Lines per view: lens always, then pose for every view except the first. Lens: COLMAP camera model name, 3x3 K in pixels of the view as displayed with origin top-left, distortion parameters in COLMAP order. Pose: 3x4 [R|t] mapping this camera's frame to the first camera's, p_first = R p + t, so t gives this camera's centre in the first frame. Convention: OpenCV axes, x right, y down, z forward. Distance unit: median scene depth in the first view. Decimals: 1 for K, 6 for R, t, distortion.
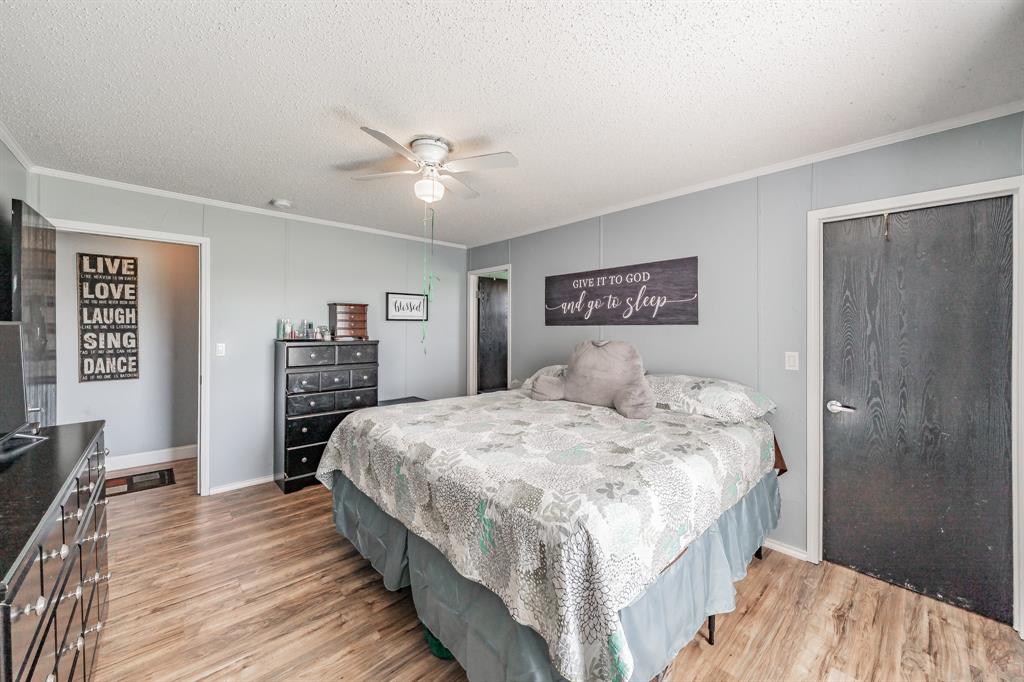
lens RADIAL K [[381.0, 0, 520.3], [0, 381.0, 328.8], [0, 0, 1]] dist [0.004612, 0.000220]
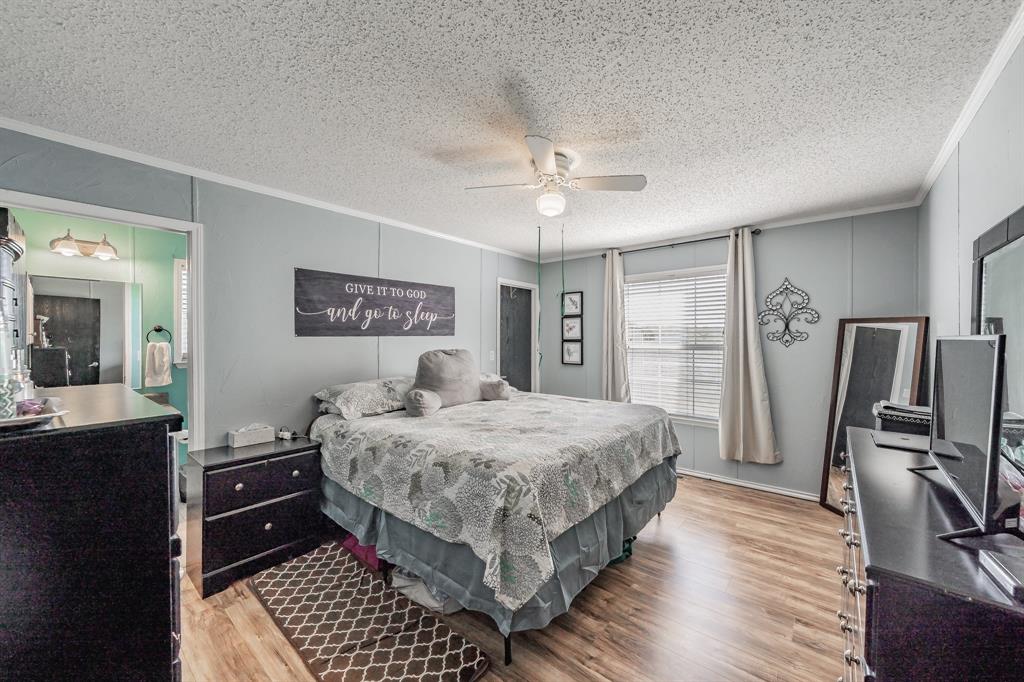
lens RADIAL K [[381.0, 0, 516.0], [0, 381.0, 336.7], [0, 0, 1]] dist [0.004612, 0.000220]
pose [[-0.117886, -0.003911, 0.993019, -0.822134], [0.004154, 0.999982, 0.004432, -0.010876], [-0.993018, 0.004647, -0.117867, 0.800676]]
